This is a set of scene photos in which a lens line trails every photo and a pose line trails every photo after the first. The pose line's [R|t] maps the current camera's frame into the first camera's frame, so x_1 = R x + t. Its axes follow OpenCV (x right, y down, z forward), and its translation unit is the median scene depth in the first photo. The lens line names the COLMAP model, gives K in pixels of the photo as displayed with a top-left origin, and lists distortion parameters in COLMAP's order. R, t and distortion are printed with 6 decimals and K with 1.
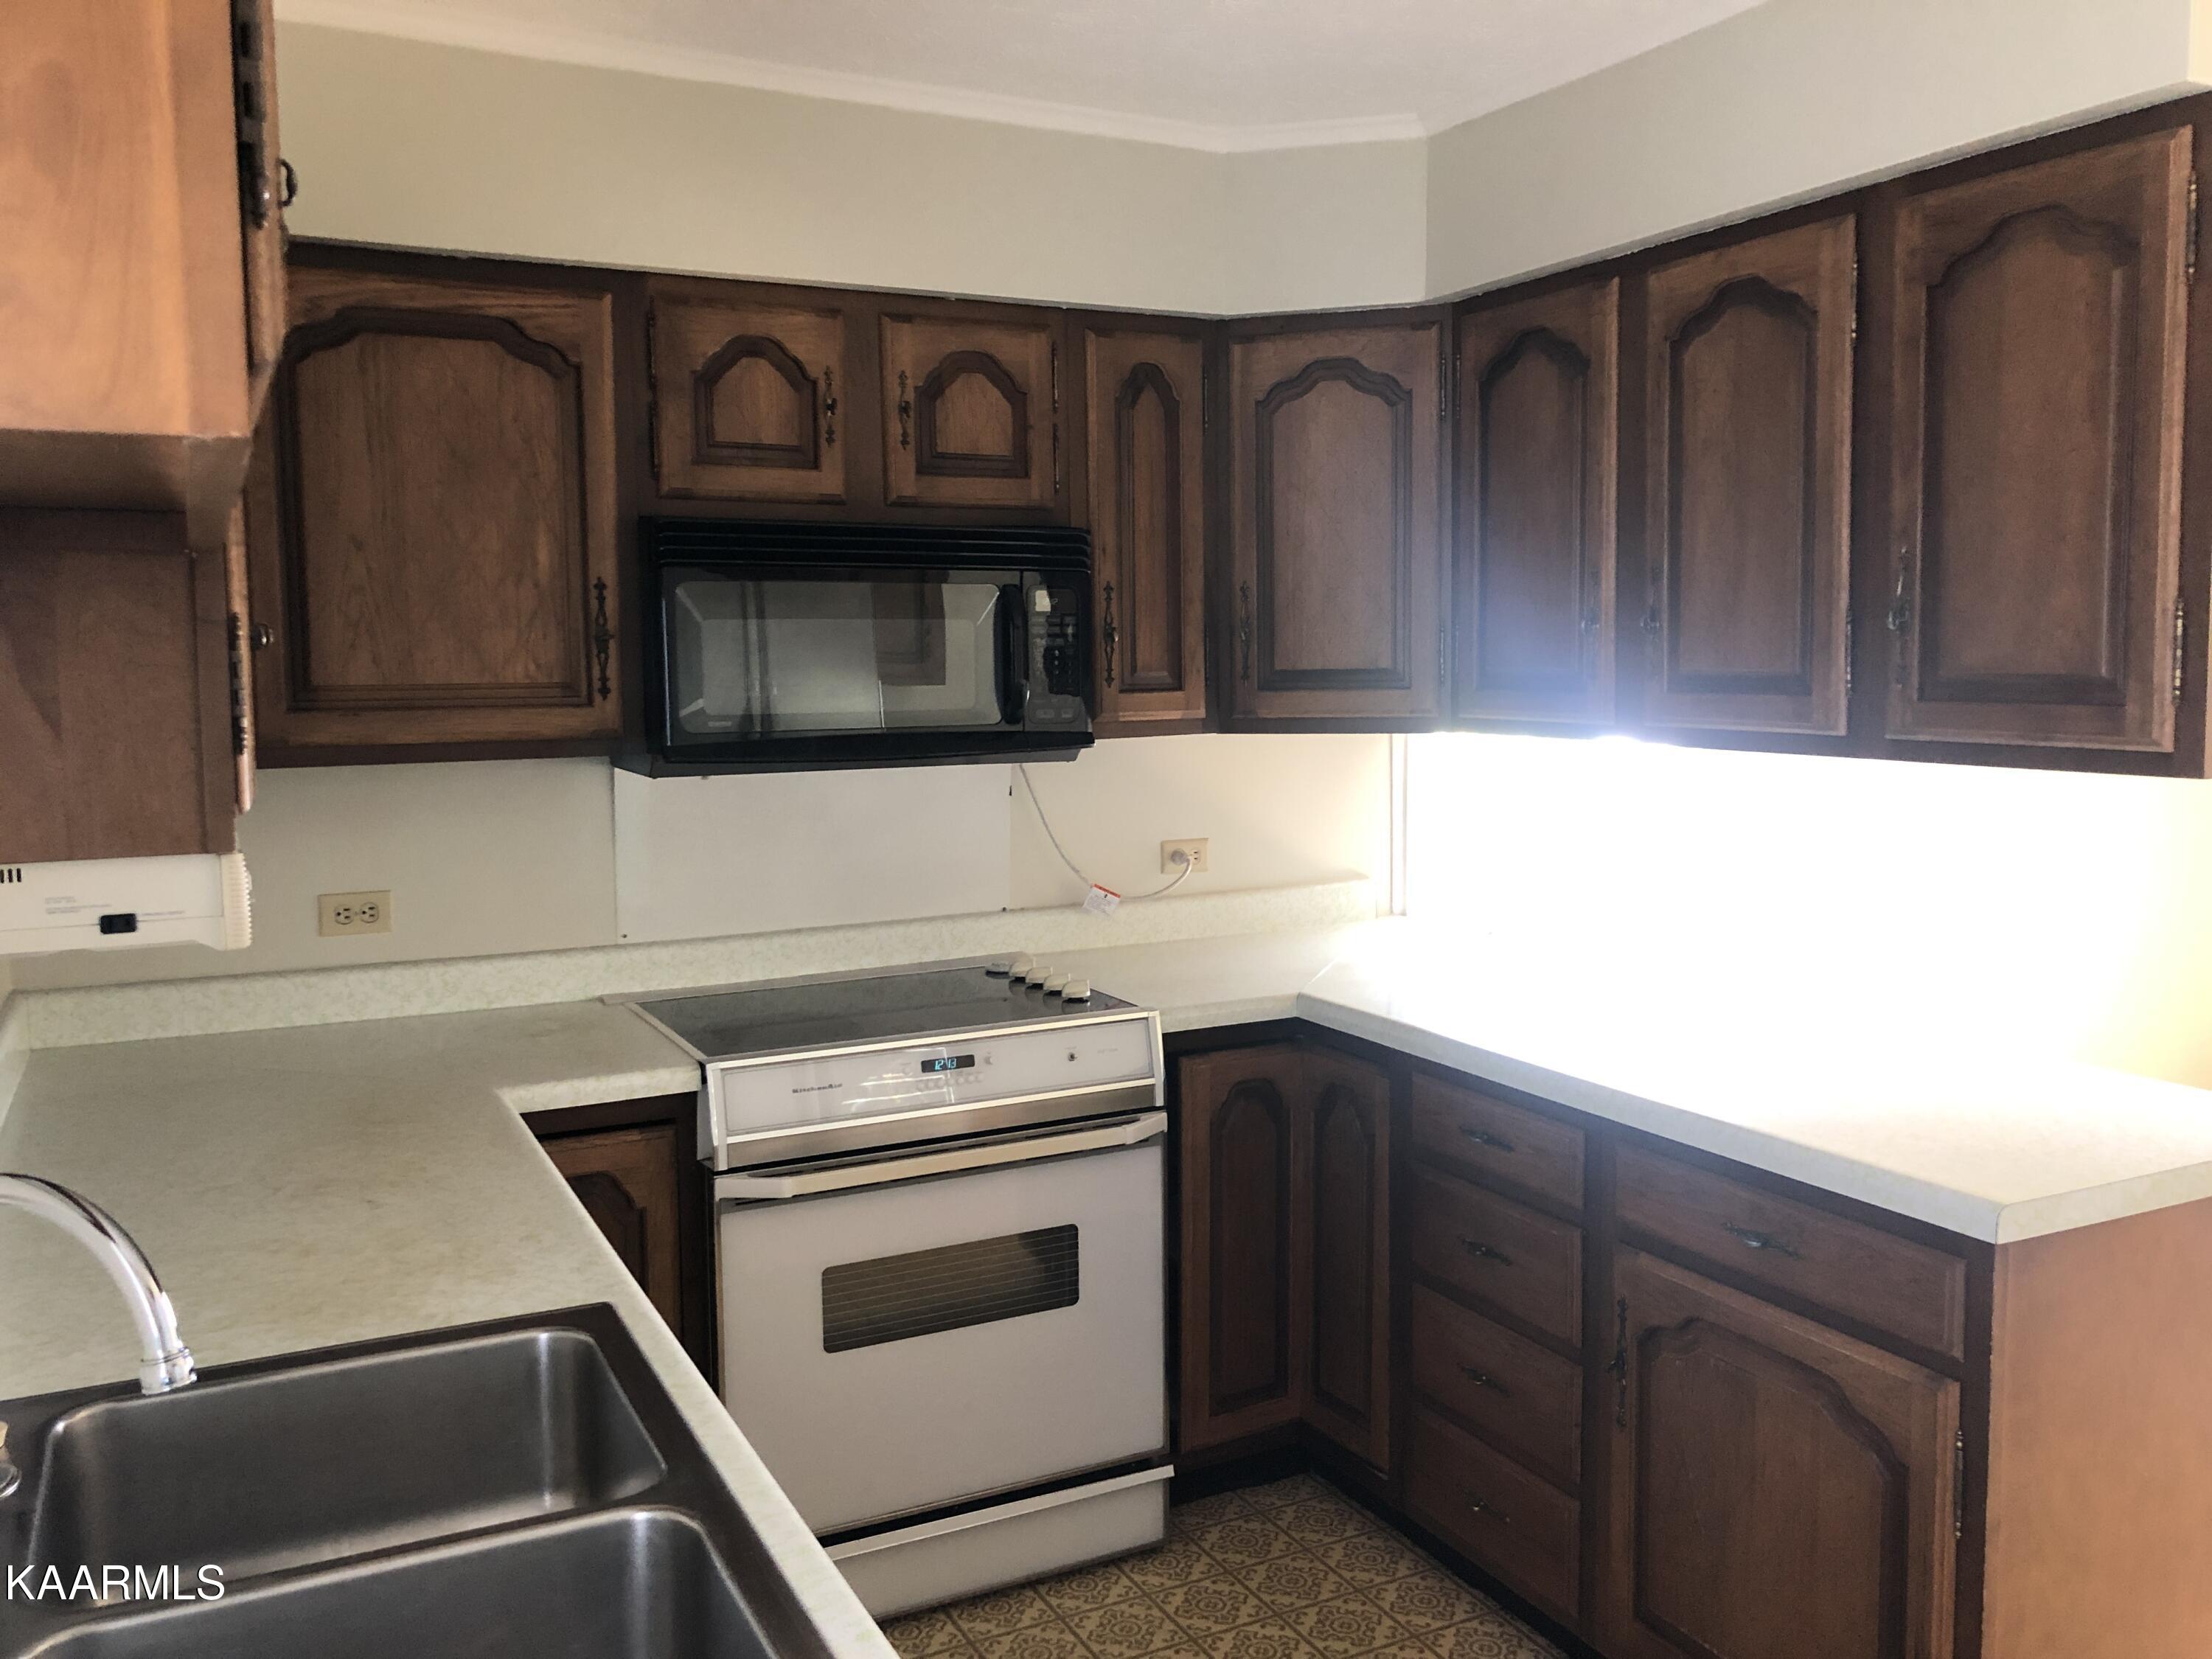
lens RADIAL K [[1769.6, 0, 1106.0], [0, 1769.6, 829.5], [0, 0, 1]] dist [0.049096, -0.196631]
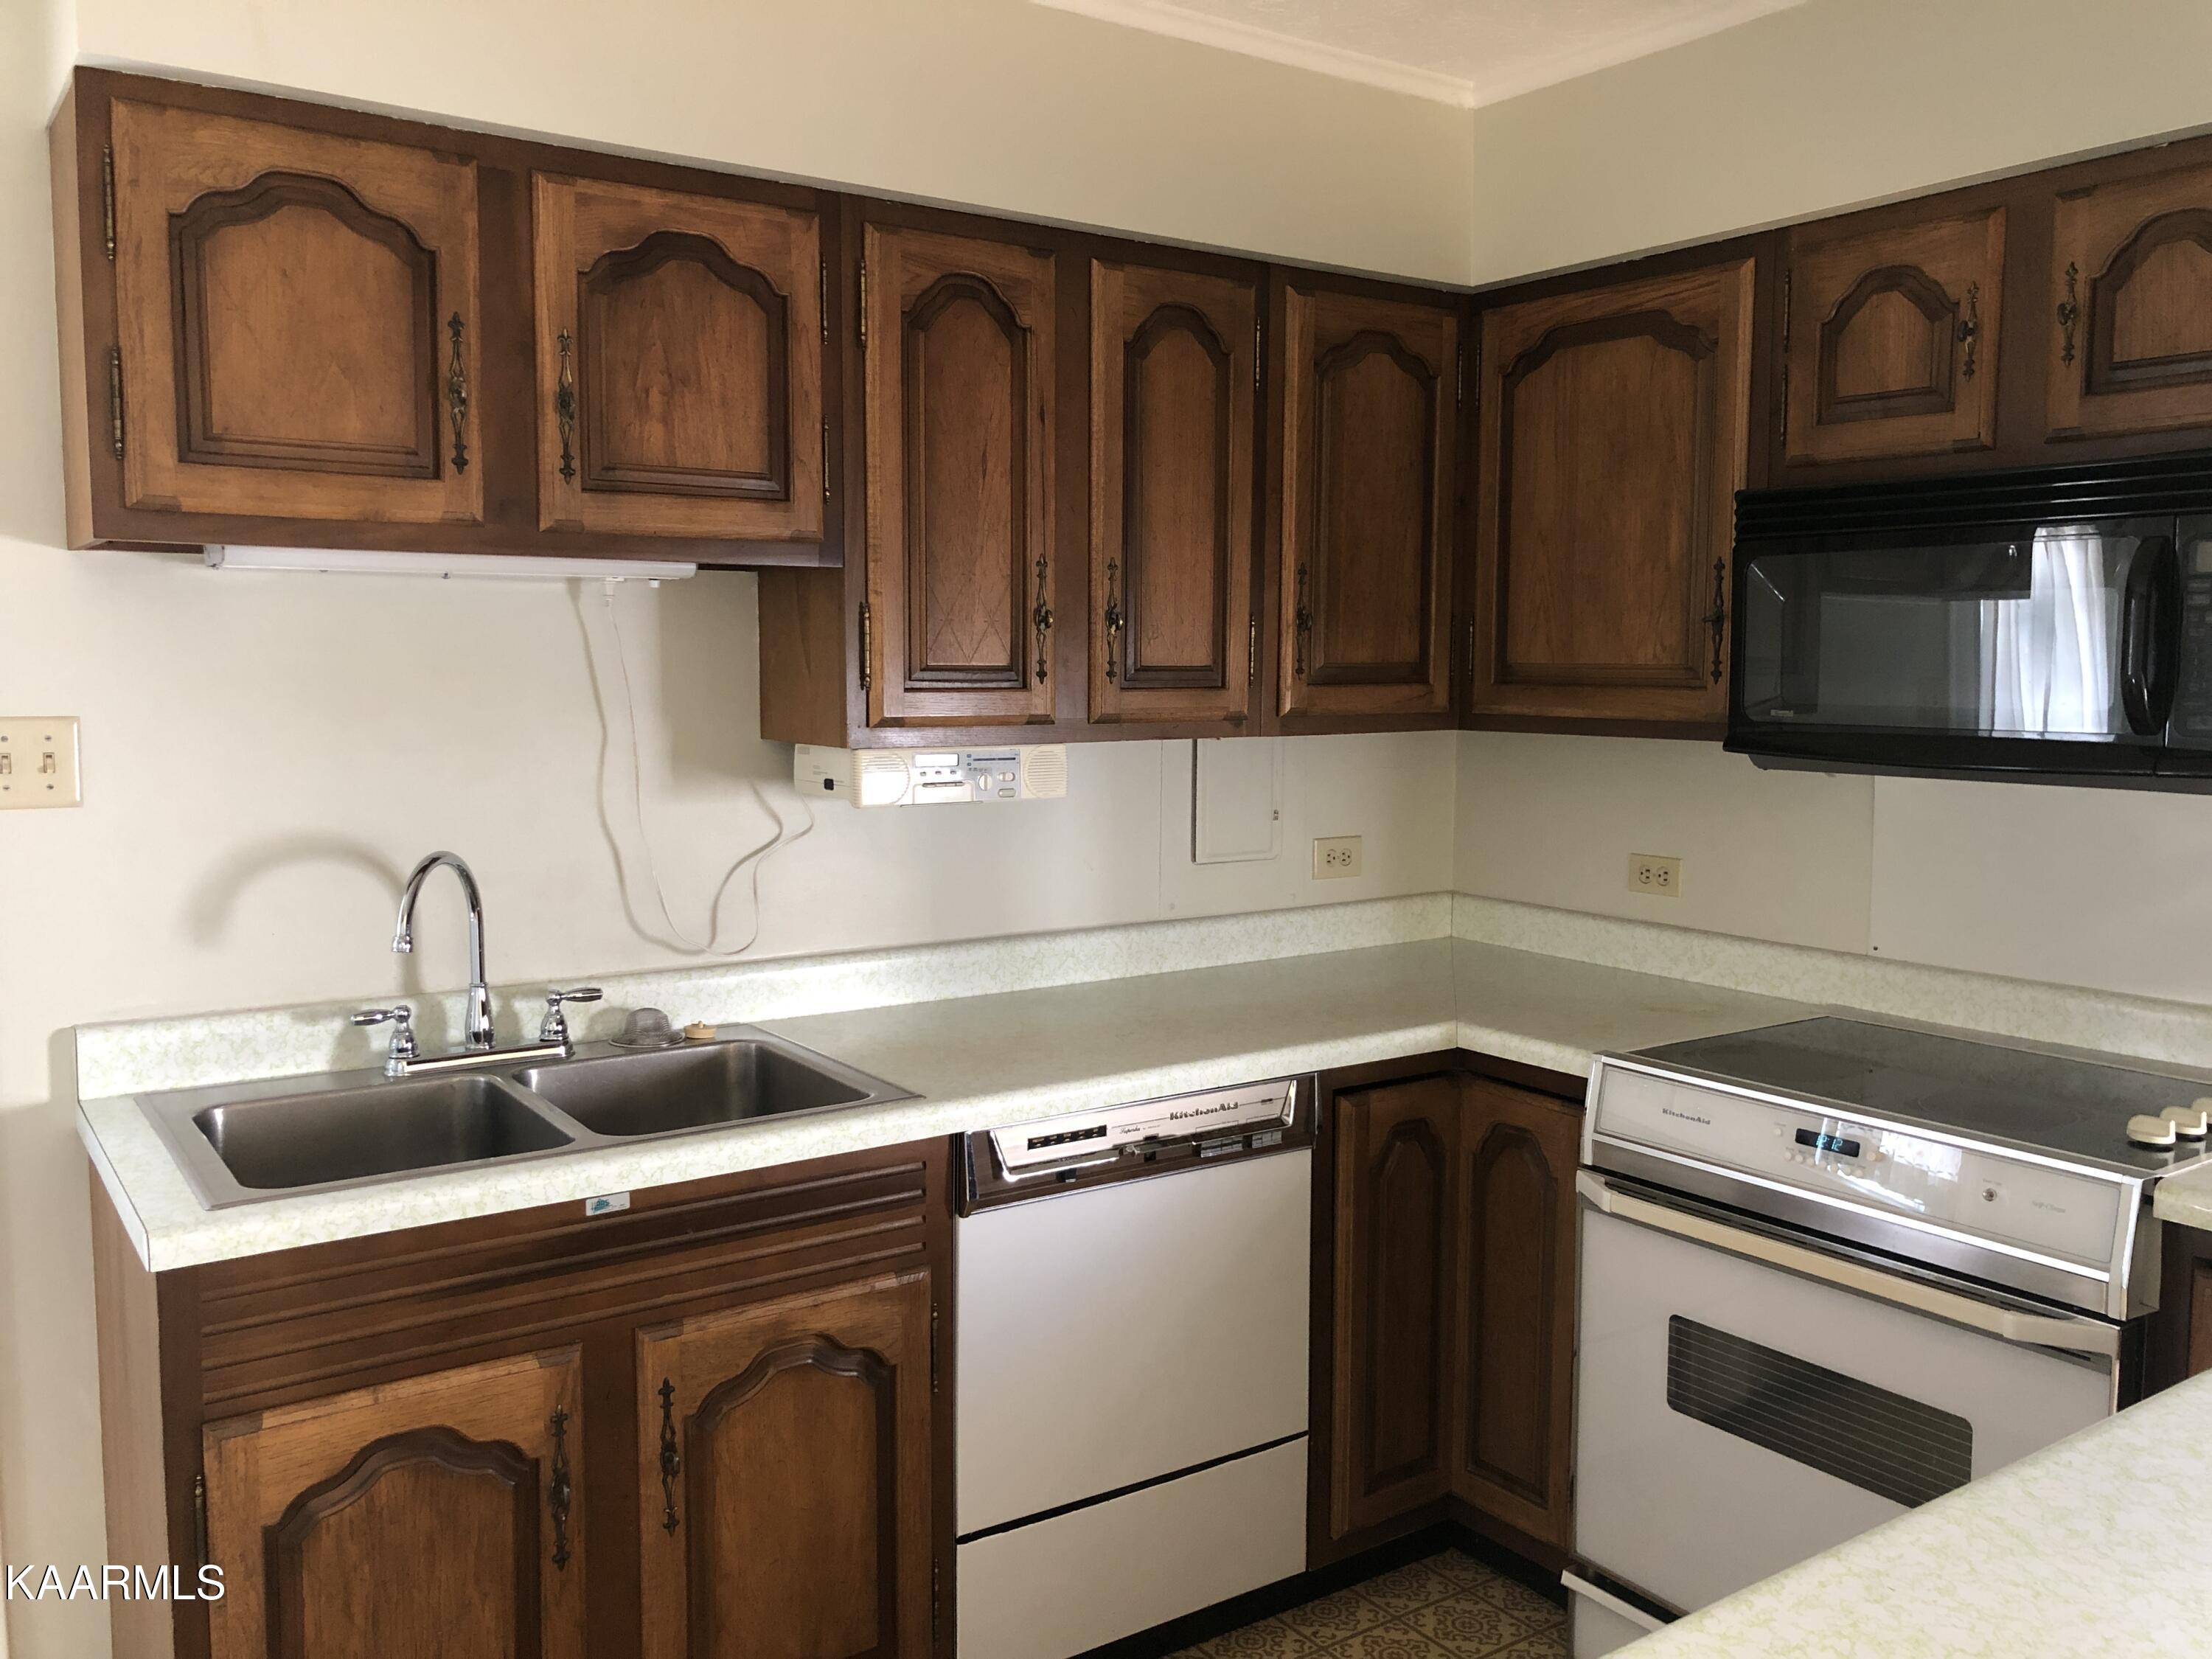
lens RADIAL K [[1812.8, 0, 1106.0], [0, 1812.8, 829.5], [0, 0, 1]] dist [0.004754, 0.009942]
pose [[0.138513, 0.106534, -0.984614, 0.641712], [-0.101074, 0.990527, 0.092955, -0.051364], [0.985190, 0.086643, 0.147968, 0.518910]]
